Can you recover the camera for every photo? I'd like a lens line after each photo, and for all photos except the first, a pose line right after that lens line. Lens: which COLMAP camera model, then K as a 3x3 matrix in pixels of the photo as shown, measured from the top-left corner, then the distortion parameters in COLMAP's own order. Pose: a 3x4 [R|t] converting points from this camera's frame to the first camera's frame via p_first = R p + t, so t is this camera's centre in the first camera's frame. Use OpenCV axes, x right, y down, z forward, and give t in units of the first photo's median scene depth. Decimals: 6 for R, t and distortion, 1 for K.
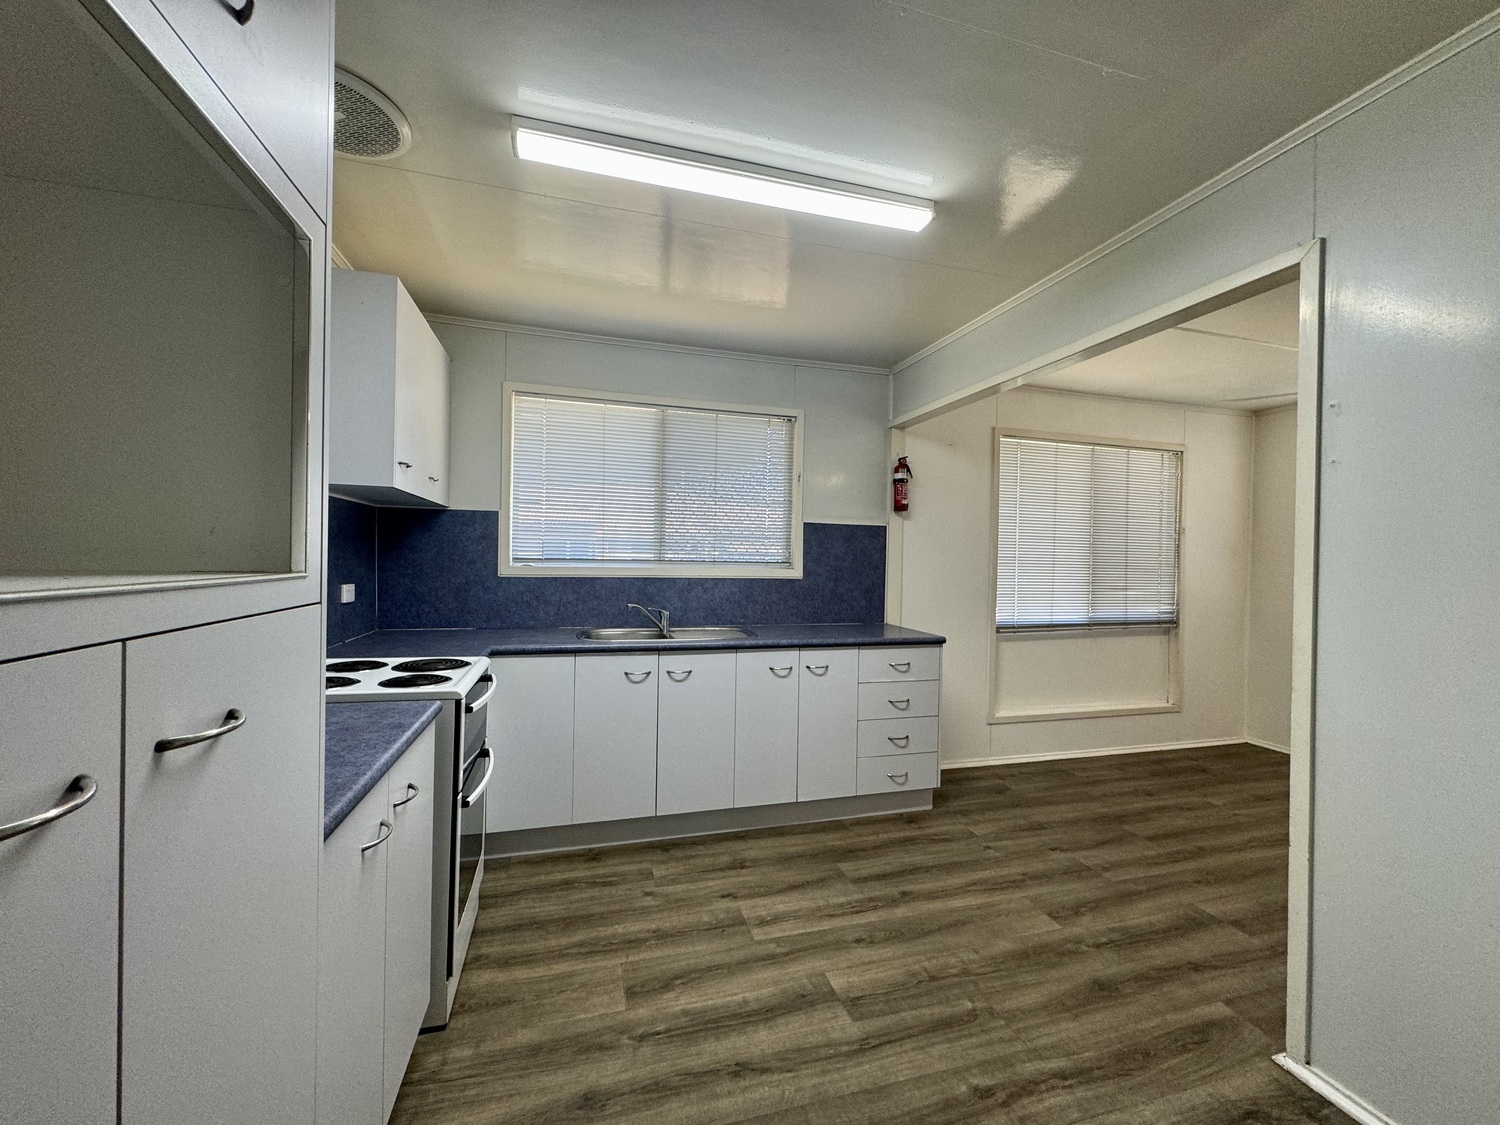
lens RADIAL K [[597.8, 0, 749.6], [0, 597.8, 561.1], [0, 0, 1]] dist [0.000113, -0.000079]
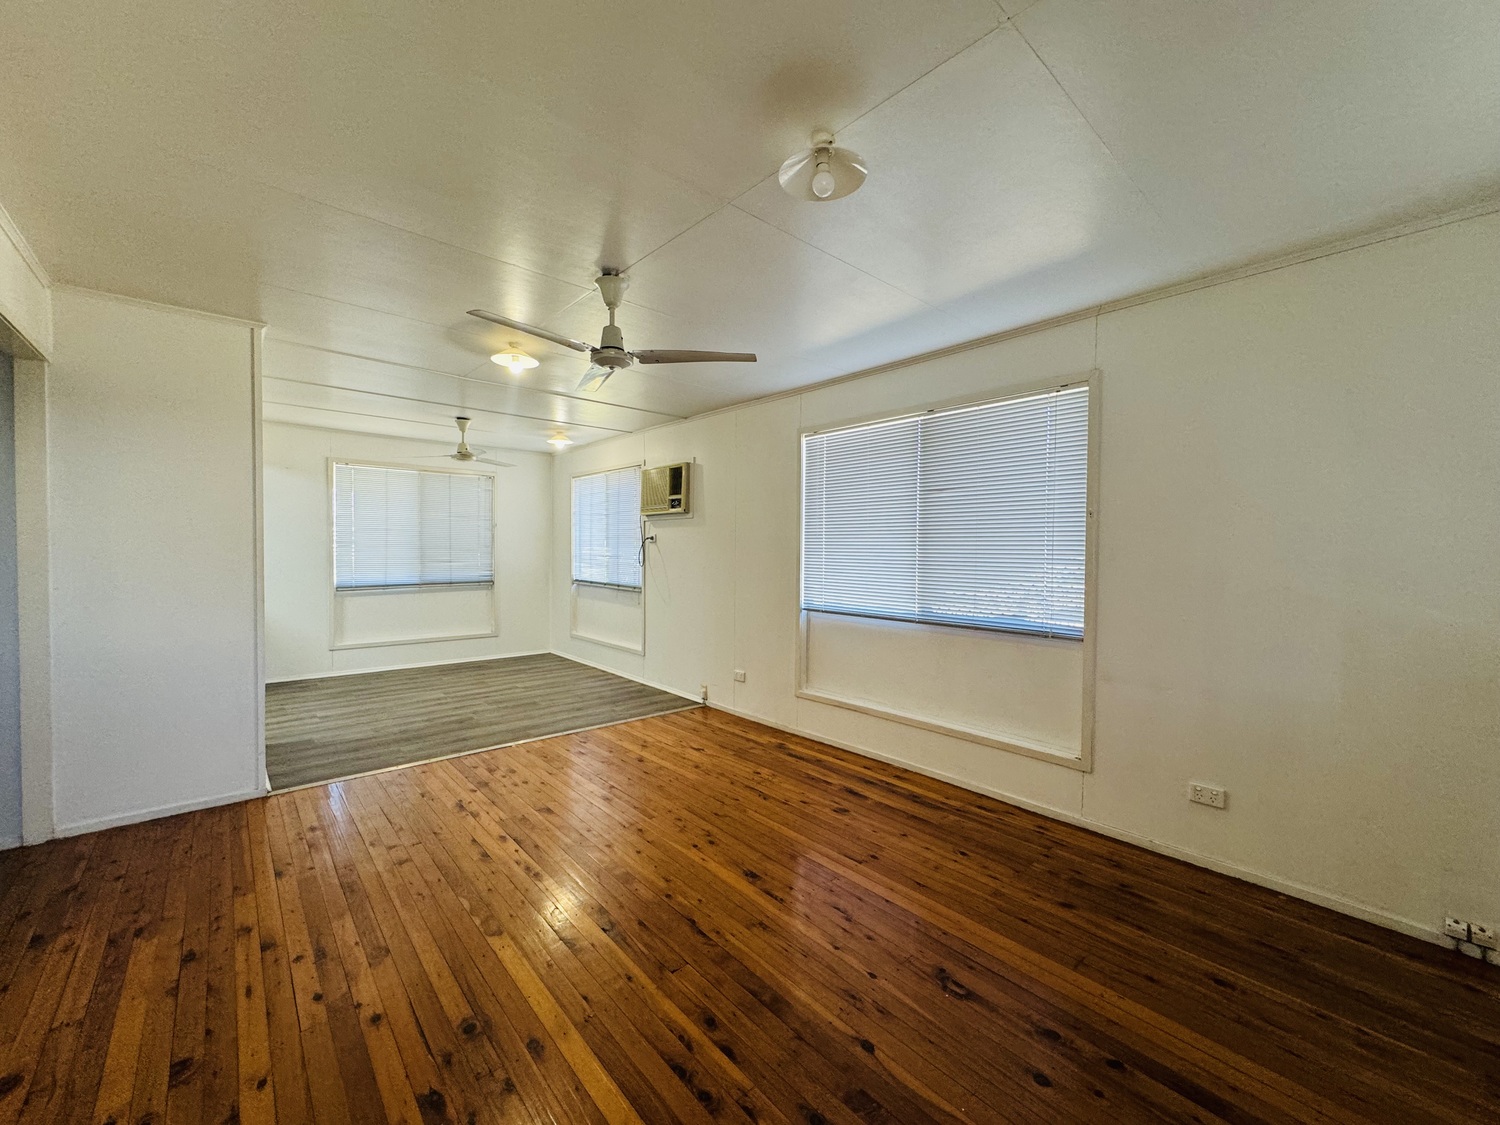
lens RADIAL K [[597.8, 0, 749.6], [0, 597.8, 561.1], [0, 0, 1]] dist [0.000113, -0.000079]
pose [[0.903789, -0.018461, 0.427580, 0.998844], [0.008914, 0.999664, 0.024320, 0.020611], [-0.427886, -0.018169, 0.903650, -1.176154]]
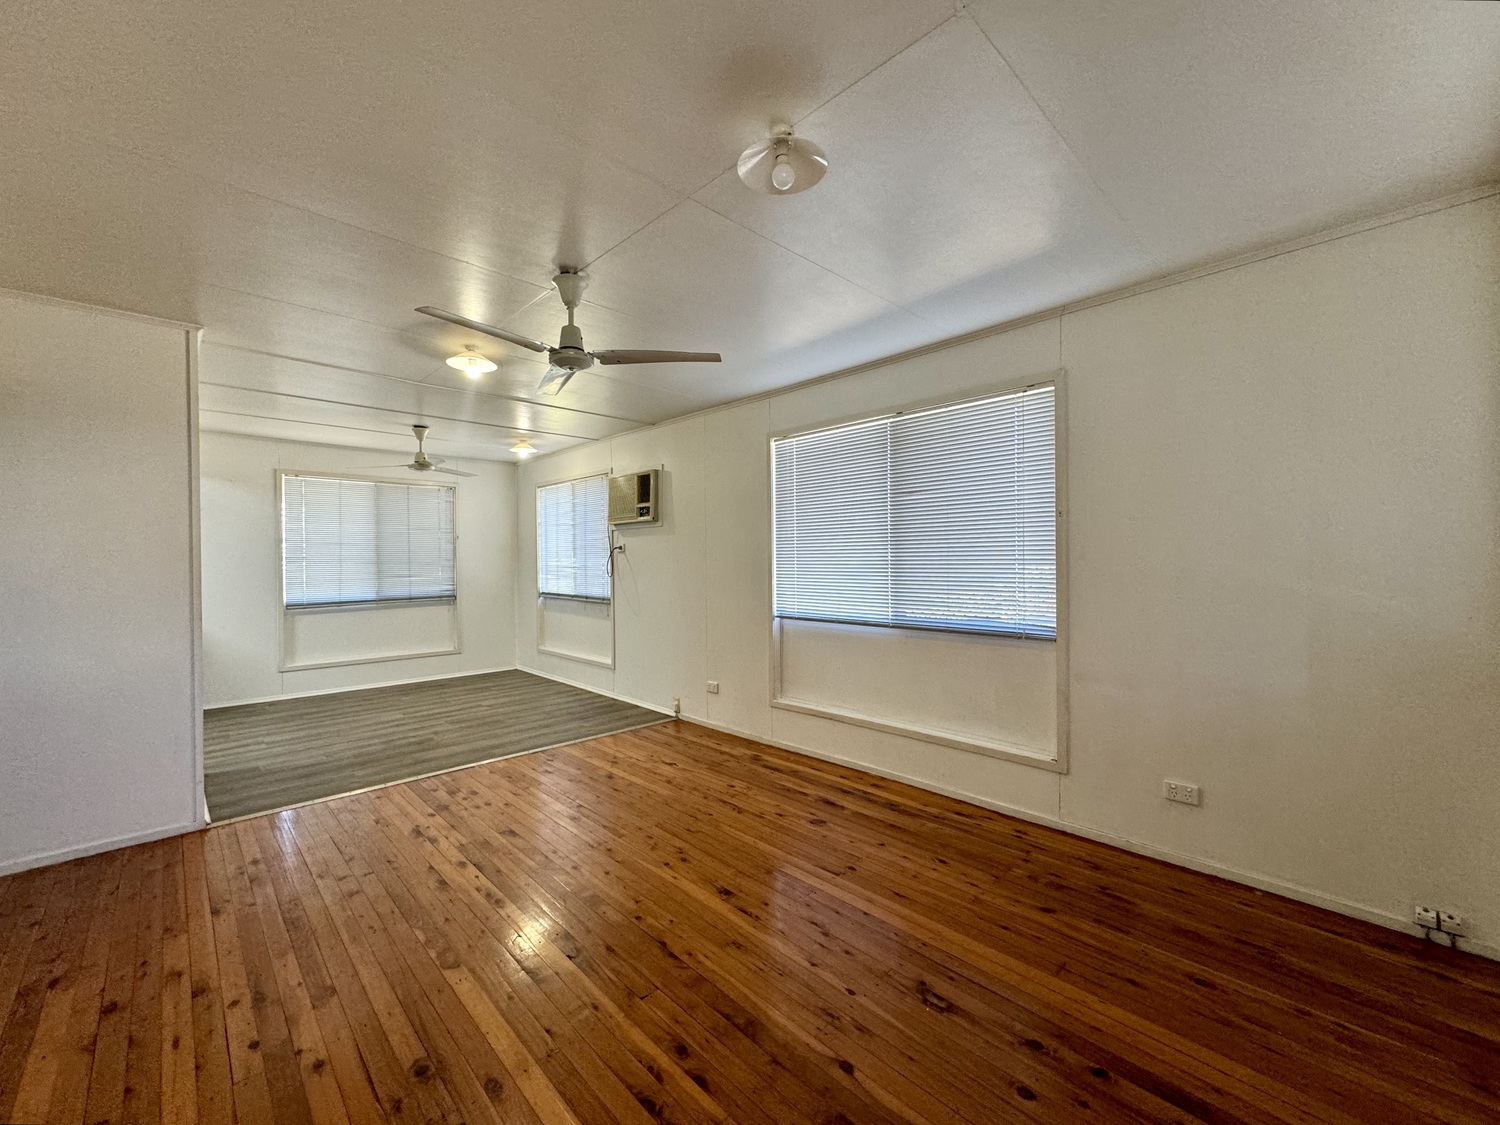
lens RADIAL K [[605.2, 0, 750.0], [0, 605.2, 562.5], [0, 0, 1]] dist [0.000248, 0.000123]
pose [[0.884384, -0.027737, 0.465935, 1.014109], [0.026686, 0.999605, 0.008855, 0.031077], [-0.465996, 0.004603, 0.884775, -1.166771]]
